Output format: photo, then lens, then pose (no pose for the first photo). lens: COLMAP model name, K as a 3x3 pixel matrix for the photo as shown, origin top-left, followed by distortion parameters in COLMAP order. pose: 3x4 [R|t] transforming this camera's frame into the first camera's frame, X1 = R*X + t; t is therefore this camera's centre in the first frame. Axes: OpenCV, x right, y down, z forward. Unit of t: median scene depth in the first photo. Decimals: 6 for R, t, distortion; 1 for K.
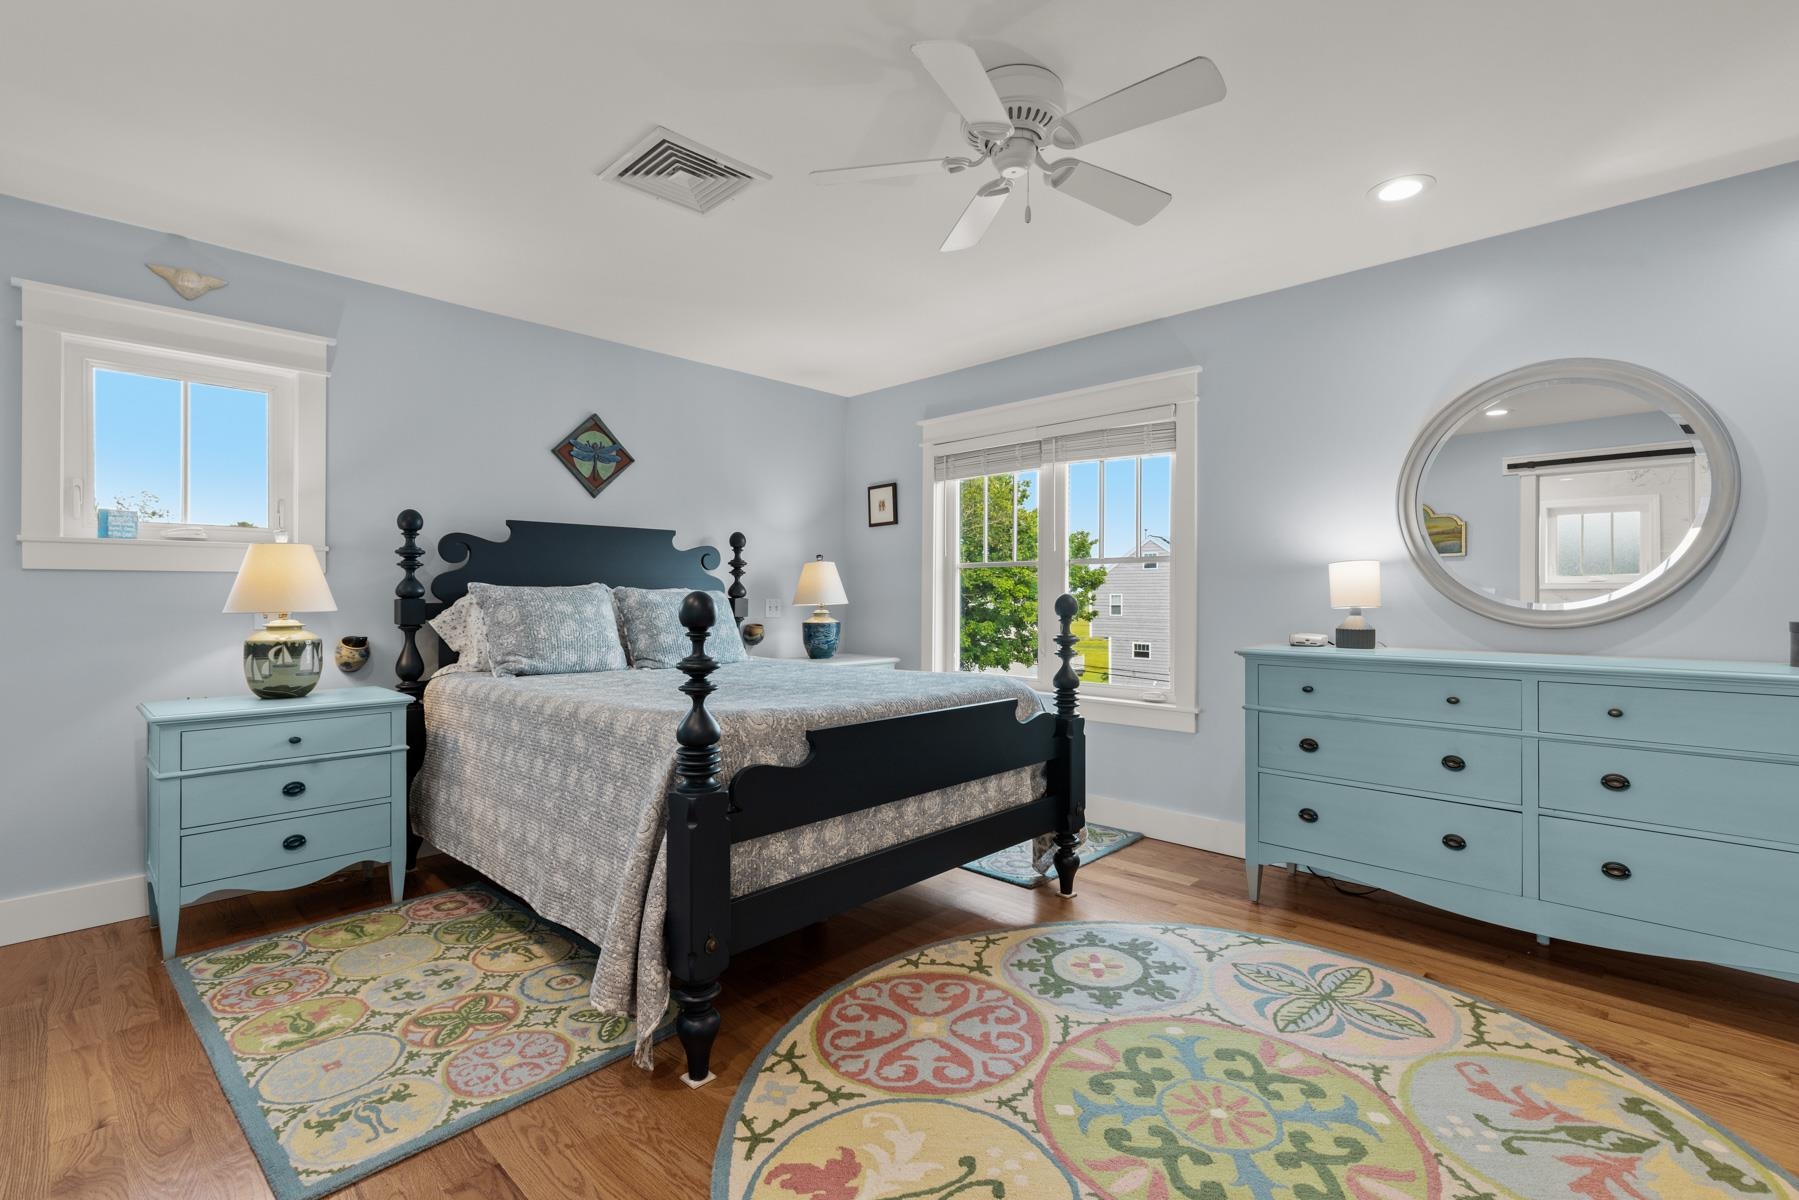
lens RADIAL K [[821.0, 0, 899.5], [0, 821.0, 600.0], [0, 0, 1]] dist [0.007358, 0.000500]
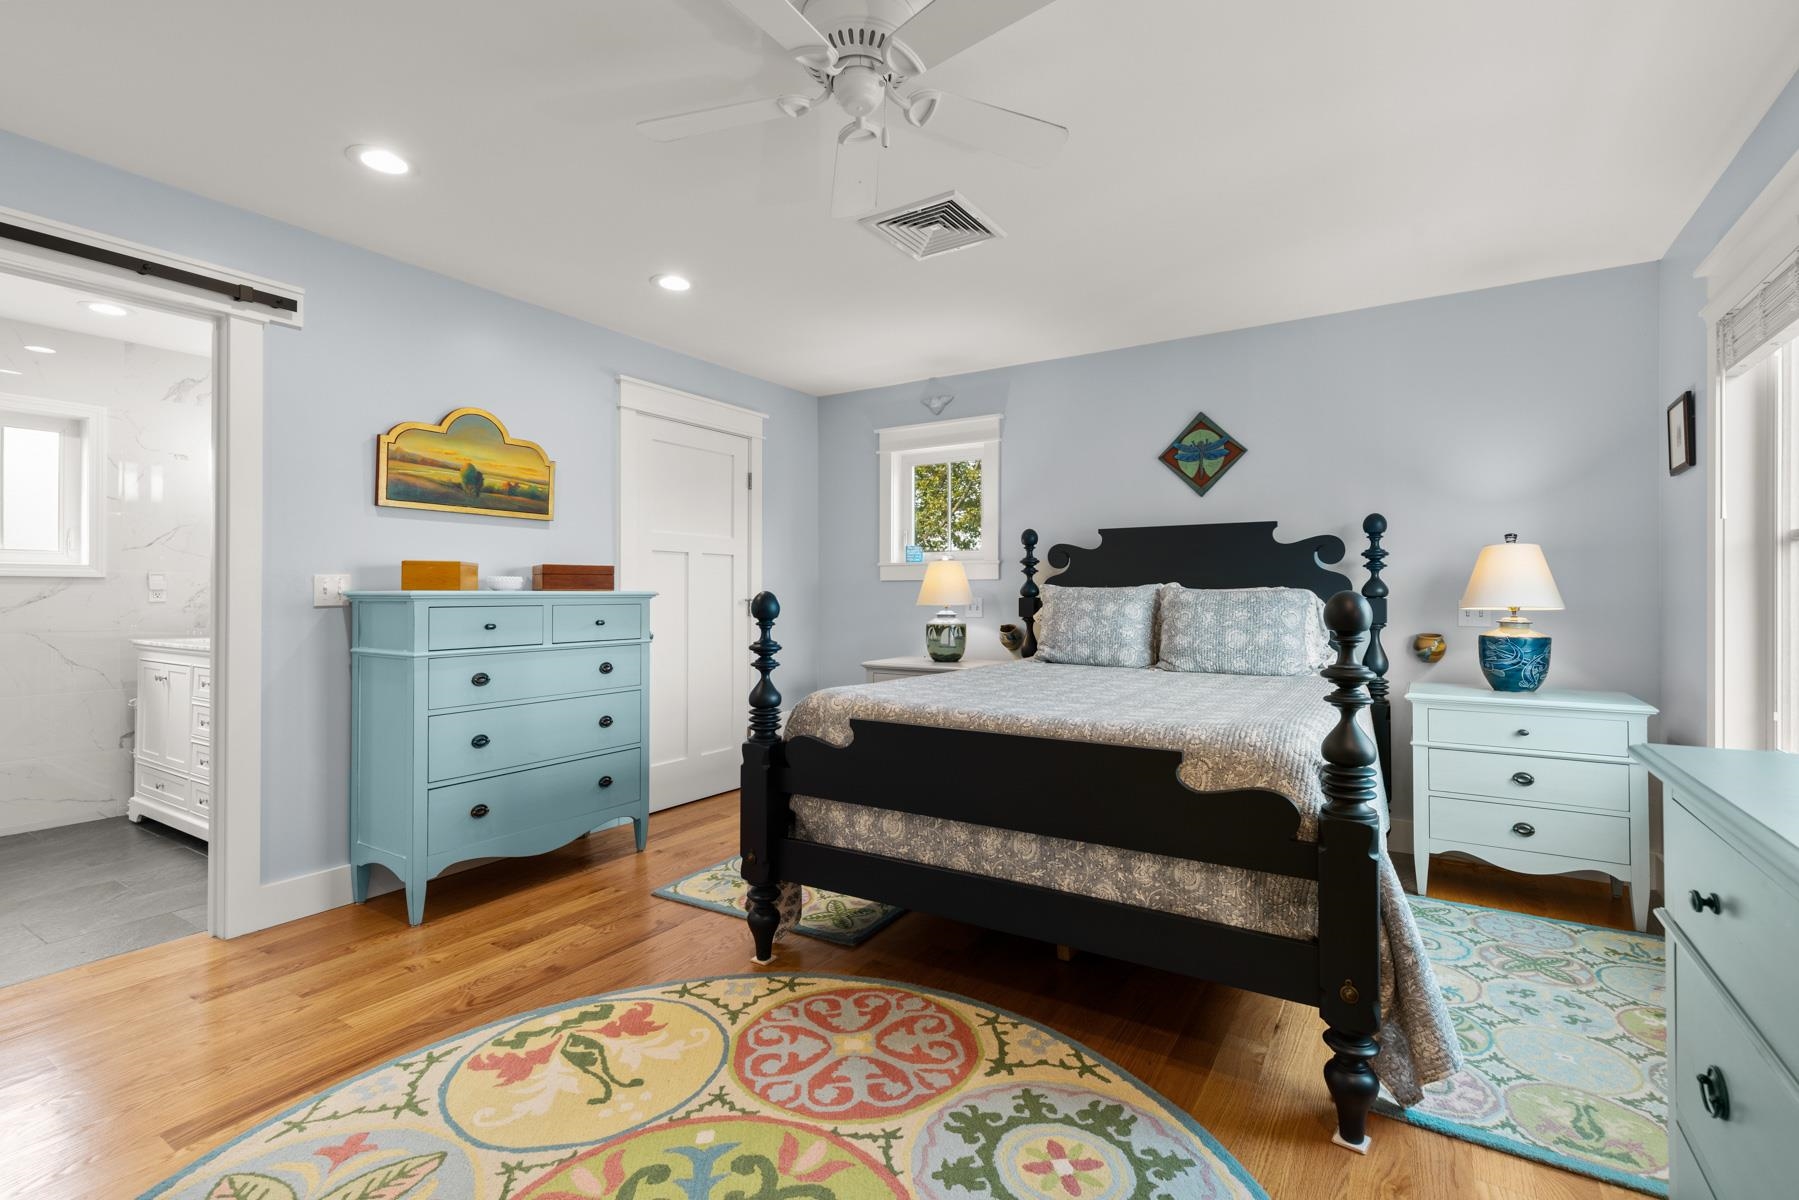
lens RADIAL K [[802.9, 0, 899.4], [0, 802.9, 587.5], [0, 0, 1]] dist [0.010603, -0.000050]
pose [[0.204369, -0.007612, -0.978864, 0.789007], [-0.005670, 0.999944, -0.008959, -0.005771], [0.978878, 0.007381, 0.204314, 0.694371]]
